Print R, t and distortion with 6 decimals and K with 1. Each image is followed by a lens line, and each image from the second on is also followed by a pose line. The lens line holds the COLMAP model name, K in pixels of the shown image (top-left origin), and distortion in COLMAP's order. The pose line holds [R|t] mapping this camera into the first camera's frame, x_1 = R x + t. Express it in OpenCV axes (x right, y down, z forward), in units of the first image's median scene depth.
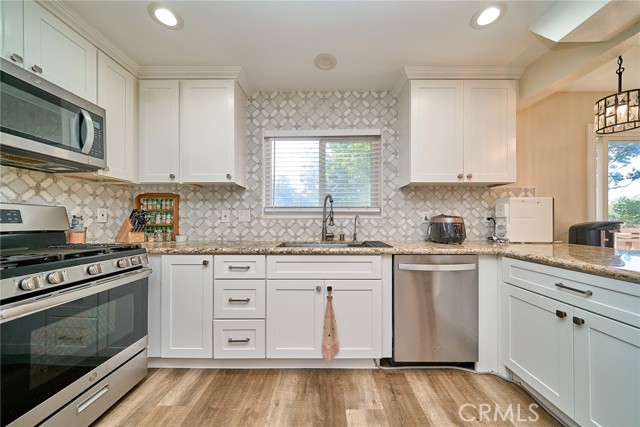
lens RADIAL K [[217.4, 0, 309.8], [0, 217.4, 219.5], [0, 0, 1]] dist [0.000234, 0.000064]
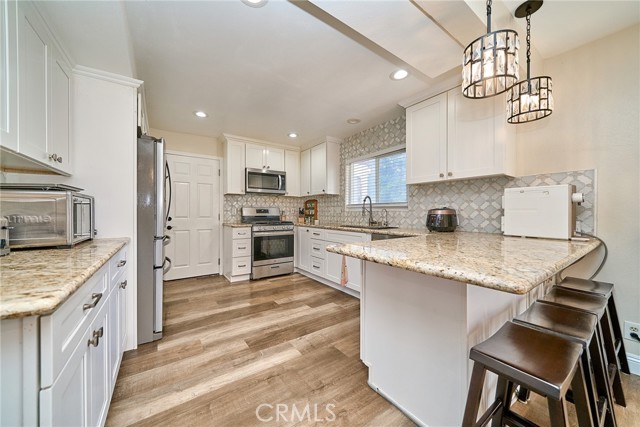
lens RADIAL K [[223.9, 0, 321.7], [0, 223.9, 213.3], [0, 0, 1]] dist [0.000461, -0.000047]
pose [[0.597318, 0.003559, -0.801996, 1.216871], [0.003447, 0.999970, 0.007005, -0.002225], [0.801997, -0.006949, 0.597288, -0.248750]]
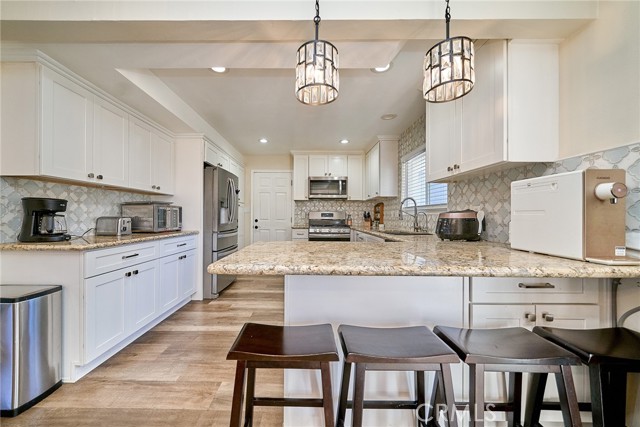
lens RADIAL K [[234.8, 0, 309.9], [0, 234.8, 213.1], [0, 0, 1]] dist [-0.000571, -0.000138]
pose [[0.021840, -0.019449, -0.999572, 1.573932], [-0.014981, 0.999692, -0.019779, 0.021345], [0.999649, 0.015407, 0.021542, 0.351282]]
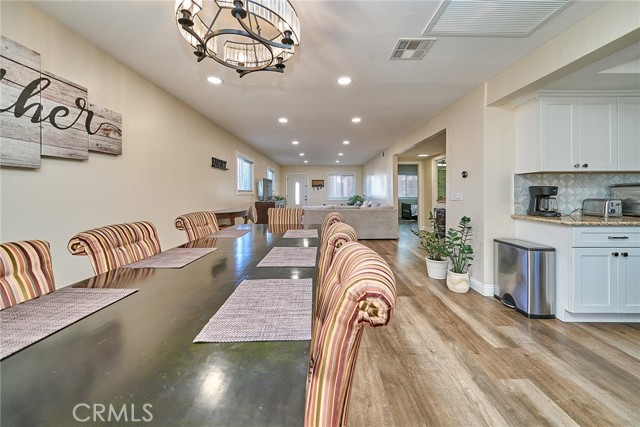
lens RADIAL K [[229.8, 0, 321.5], [0, 229.8, 198.8], [0, 0, 1]] dist [-0.007574, -0.000005]
pose [[-0.999976, -0.000154, 0.006927, 1.845359], [0.000012, 0.999714, 0.023897, 0.002289], [-0.006929, 0.023896, -0.999690, 0.605136]]
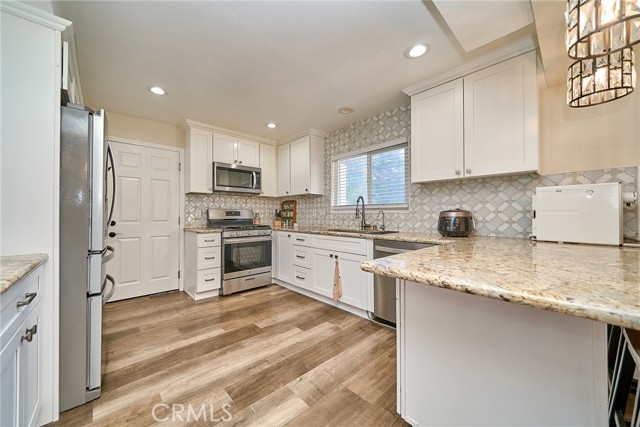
lens RADIAL K [[228.2, 0, 314.7], [0, 228.2, 213.7], [0, 0, 1]] dist [-0.000686, -0.000181]
pose [[0.695207, -0.003756, -0.718799, 0.956422], [0.004571, 0.999989, -0.000805, -0.002703], [0.718795, -0.002726, 0.695217, -0.238577]]
